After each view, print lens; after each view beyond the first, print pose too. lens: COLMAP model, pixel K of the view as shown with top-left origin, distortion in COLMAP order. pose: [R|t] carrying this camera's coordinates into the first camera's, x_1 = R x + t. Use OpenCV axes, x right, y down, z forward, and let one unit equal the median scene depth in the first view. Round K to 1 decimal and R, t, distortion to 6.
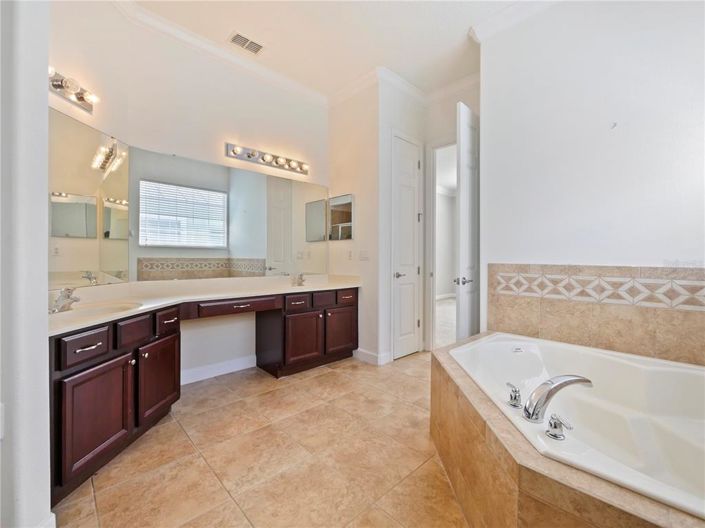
lens RADIAL K [[306.6, 0, 358.6], [0, 306.6, 256.9], [0, 0, 1]] dist [-0.004880, -0.000252]
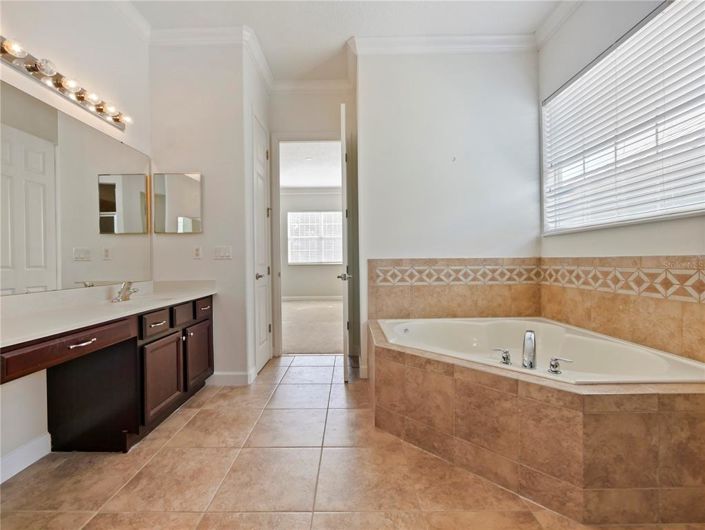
lens RADIAL K [[306.6, 0, 358.6], [0, 306.6, 257.9], [0, 0, 1]] dist [-0.004880, -0.000252]
pose [[0.705067, -0.014255, 0.708998, -0.416698], [0.016462, 0.999858, 0.003733, 0.013269], [-0.708950, 0.009040, 0.705201, 0.265529]]
